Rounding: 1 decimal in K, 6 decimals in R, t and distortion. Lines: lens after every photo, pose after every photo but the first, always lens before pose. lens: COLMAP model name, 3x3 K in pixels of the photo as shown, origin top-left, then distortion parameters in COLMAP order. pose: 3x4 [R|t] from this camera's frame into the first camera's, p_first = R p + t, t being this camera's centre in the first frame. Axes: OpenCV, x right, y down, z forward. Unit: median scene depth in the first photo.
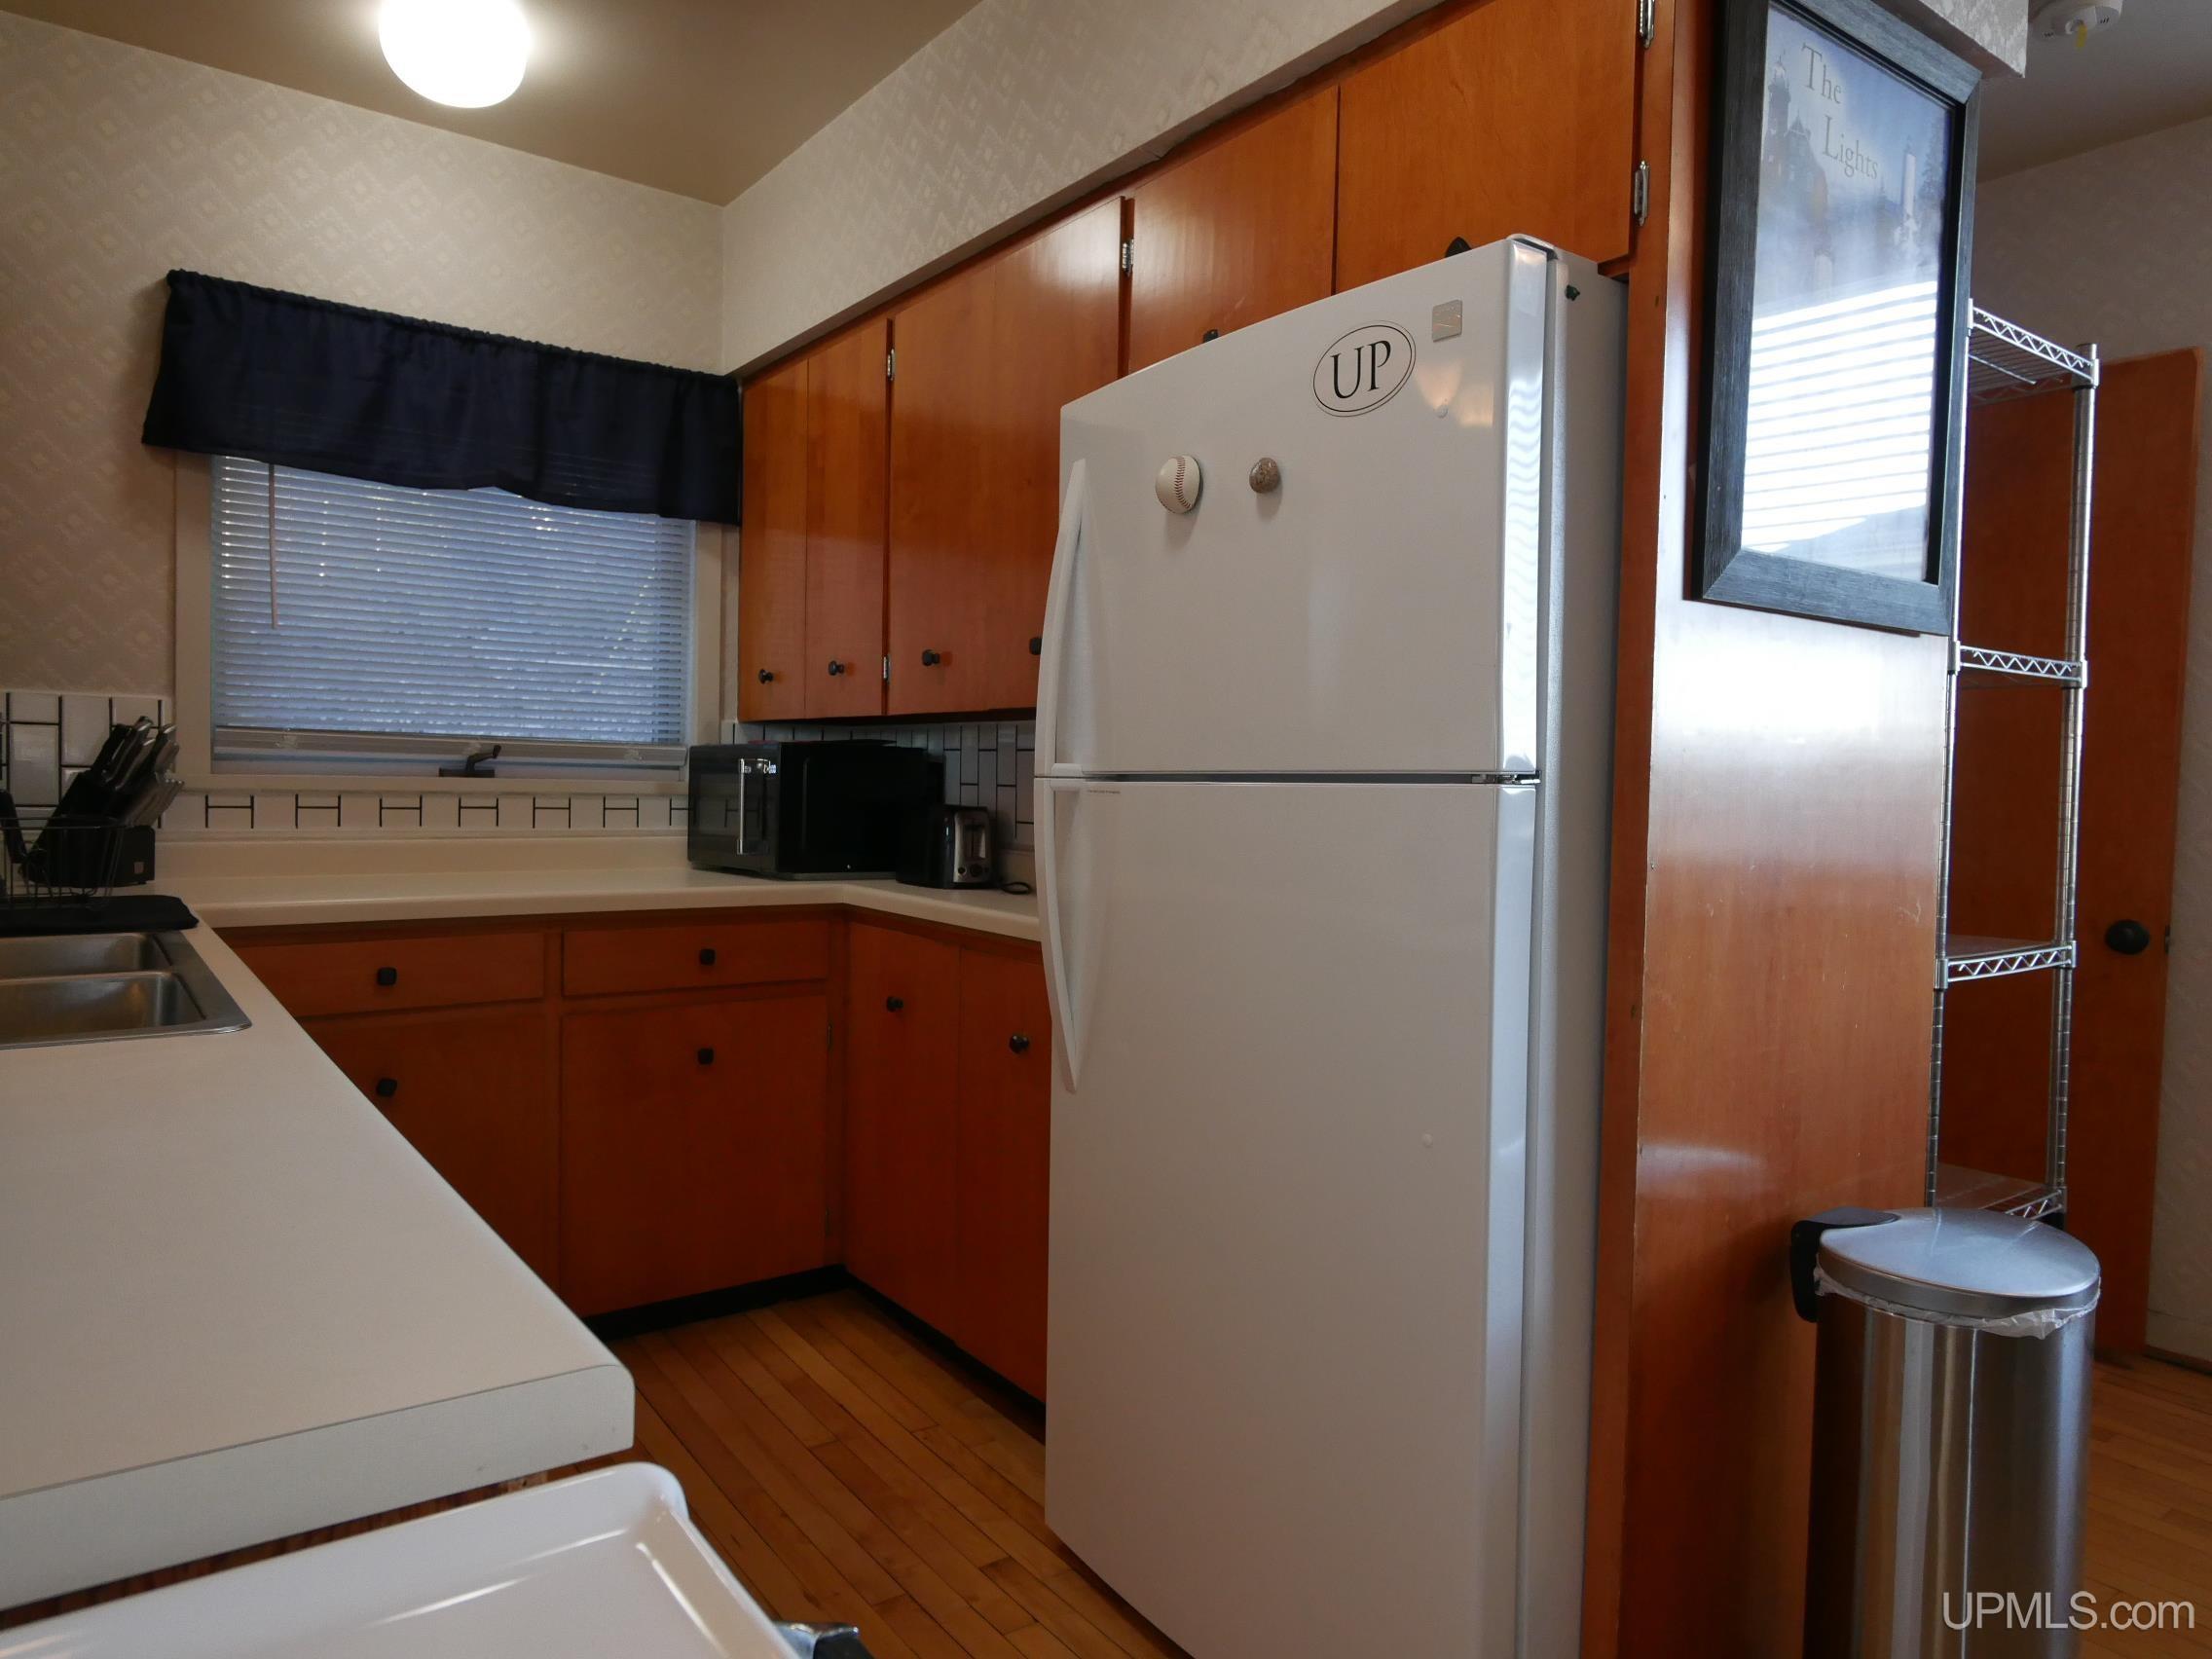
lens RADIAL K [[1419.2, 0, 1103.6], [0, 1419.2, 828.7], [0, 0, 1]] dist [0.004019, -0.003953]
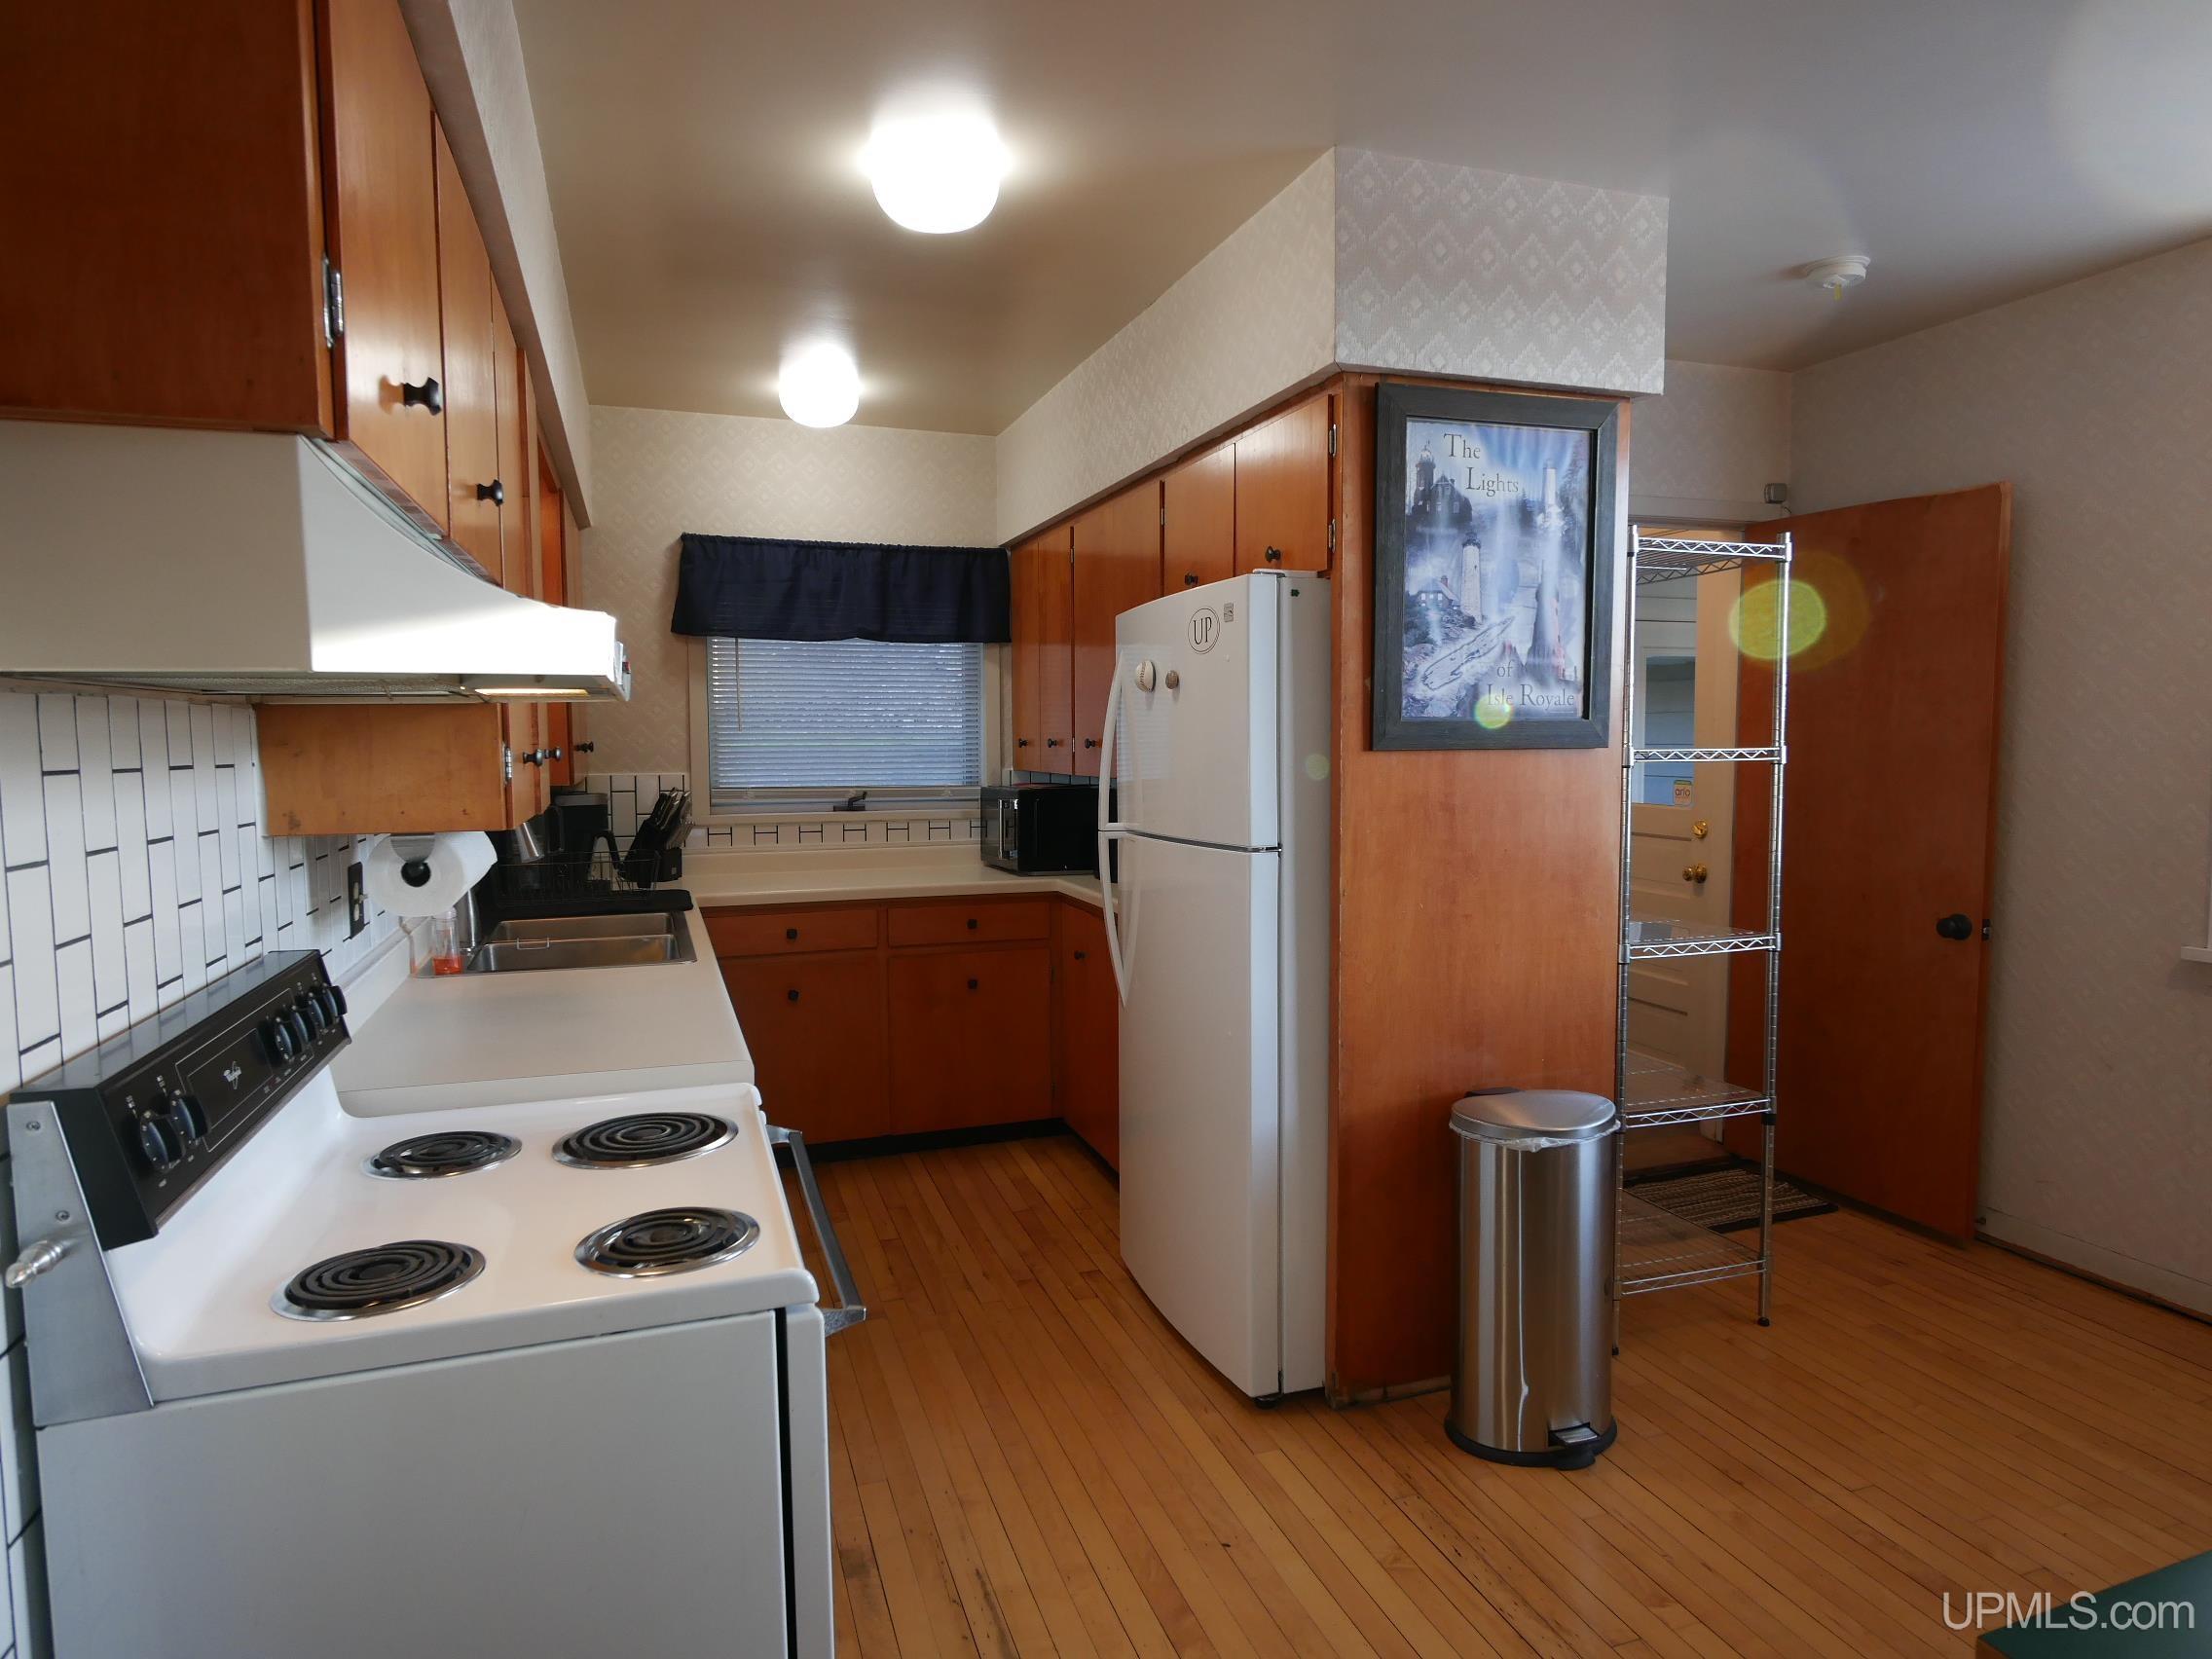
lens RADIAL K [[1286.9, 0, 1106.7], [0, 1286.9, 828.9], [0, 0, 1]] dist [0.007323, 0.001425]
pose [[0.956057, -0.005436, -0.293130, 0.312272], [0.013910, 0.999543, 0.026831, -0.058787], [0.292850, -0.029729, 0.955696, -0.384377]]
